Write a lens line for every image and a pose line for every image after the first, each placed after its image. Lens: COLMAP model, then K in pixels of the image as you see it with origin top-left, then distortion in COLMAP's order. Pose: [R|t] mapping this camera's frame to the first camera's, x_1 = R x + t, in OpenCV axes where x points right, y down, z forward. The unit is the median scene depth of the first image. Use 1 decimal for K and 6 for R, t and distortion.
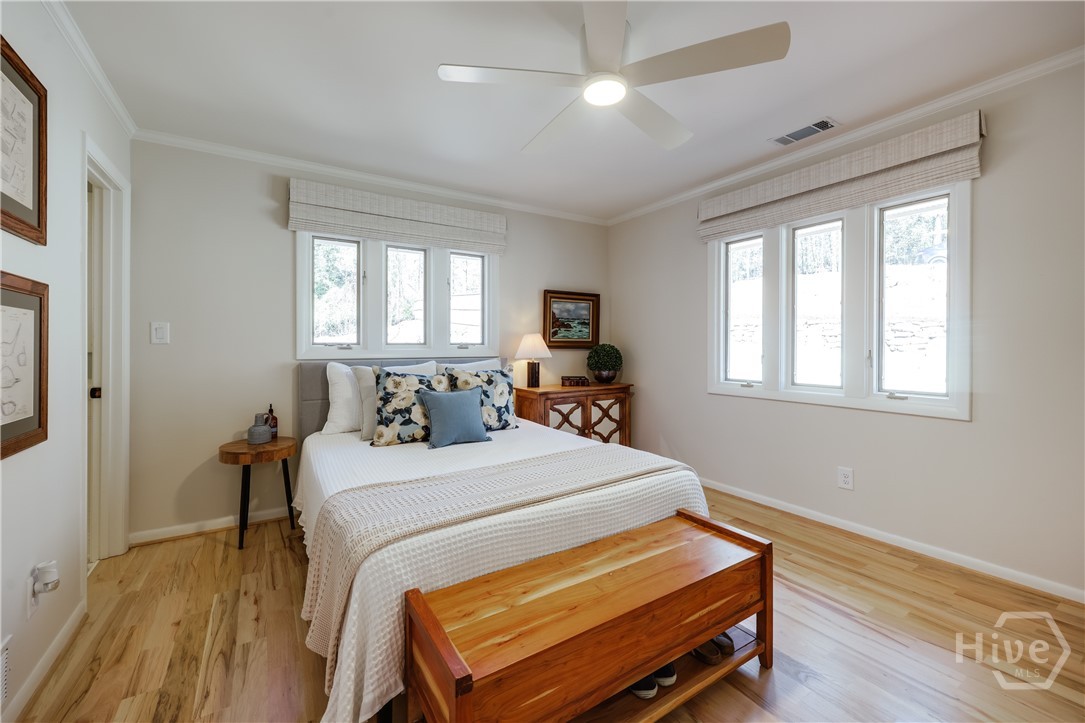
lens RADIAL K [[439.5, 0, 541.9], [0, 439.5, 349.9], [0, 0, 1]] dist [-0.001743, 0.000133]
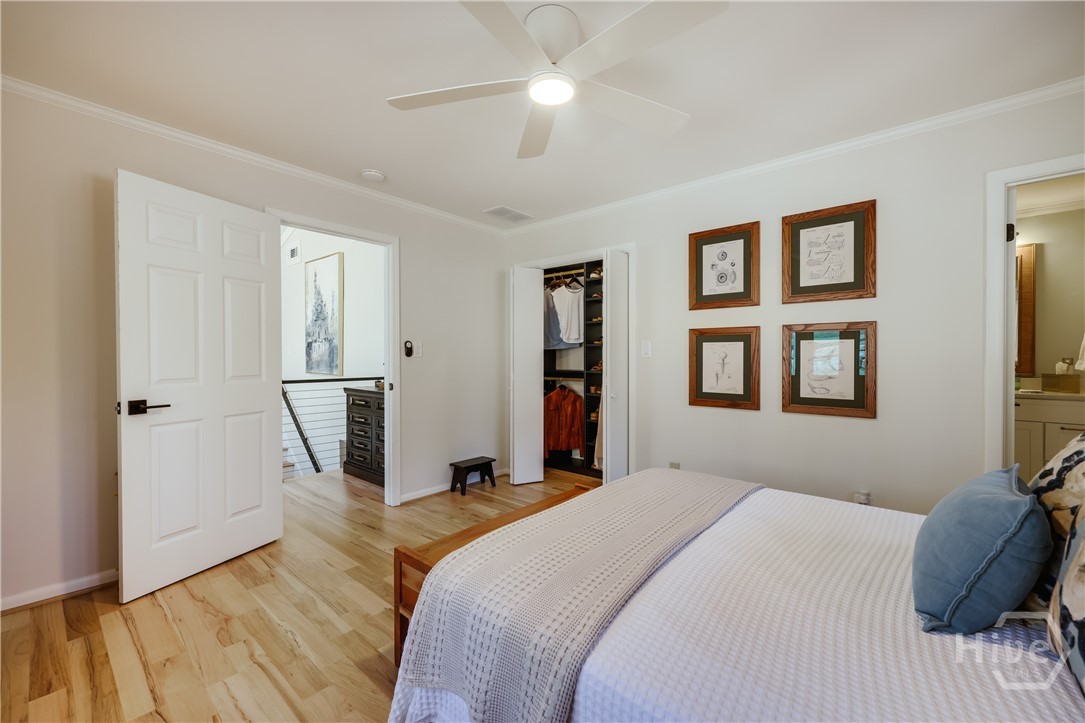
lens RADIAL K [[439.5, 0, 540.8], [0, 439.5, 359.3], [0, 0, 1]] dist [-0.001743, 0.000133]
pose [[-0.957079, -0.000958, -0.289825, 0.271783], [-0.003651, 0.999955, 0.008751, -0.011248], [0.289803, 0.009433, -0.957040, 1.164778]]
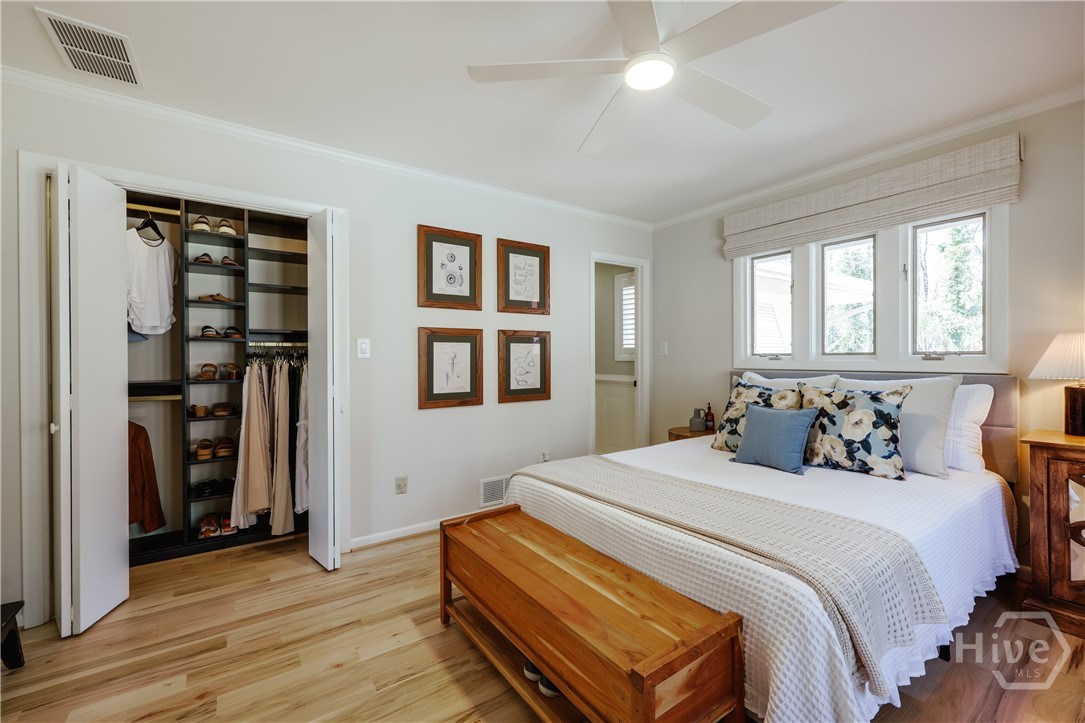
lens RADIAL K [[439.5, 0, 539.4], [0, 439.5, 359.7], [0, 0, 1]] dist [-0.001743, 0.000133]
pose [[0.041885, 0.007657, -0.999093, 0.625503], [0.000344, 0.999970, 0.007678, -0.011307], [0.999122, -0.000666, 0.041882, 0.453193]]
